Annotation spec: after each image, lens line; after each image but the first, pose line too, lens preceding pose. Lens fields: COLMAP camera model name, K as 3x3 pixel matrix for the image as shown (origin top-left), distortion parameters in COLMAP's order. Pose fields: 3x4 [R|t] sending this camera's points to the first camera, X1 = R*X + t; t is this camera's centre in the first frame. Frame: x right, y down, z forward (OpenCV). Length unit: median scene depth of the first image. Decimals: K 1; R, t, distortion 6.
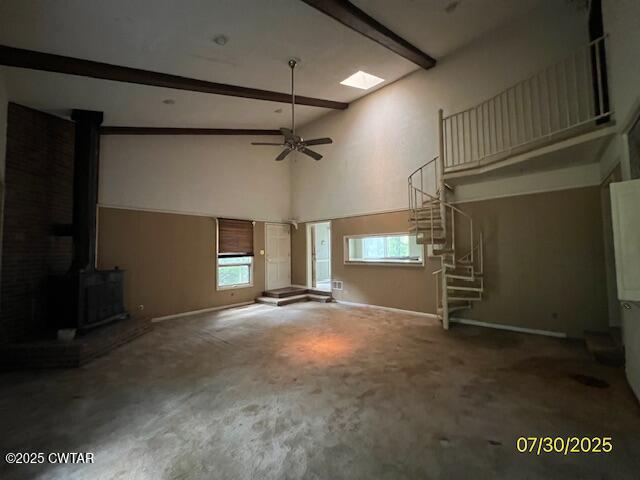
lens RADIAL K [[251.4, 0, 322.5], [0, 251.4, 236.0], [0, 0, 1]] dist [0.001607, 0.000206]
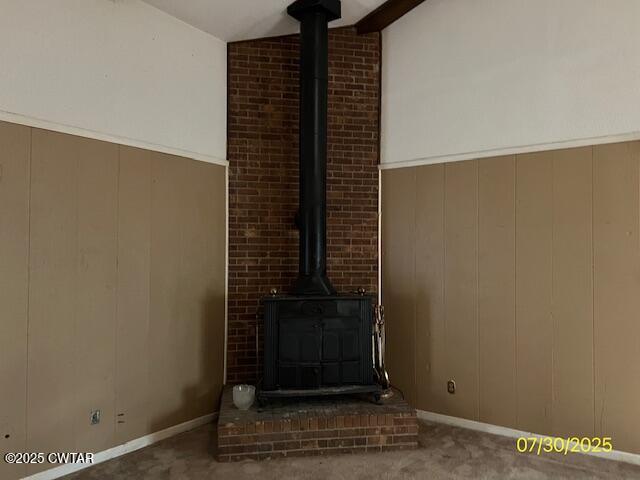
lens RADIAL K [[480.9, 0, 317.2], [0, 480.9, 235.2], [0, 0, 1]] dist [0.053751, -0.074938]
pose [[0.107952, -0.023041, -0.993889, 0.036165], [0.052035, 0.998492, -0.017496, 0.011779], [0.992793, -0.049828, 0.108988, 0.292868]]
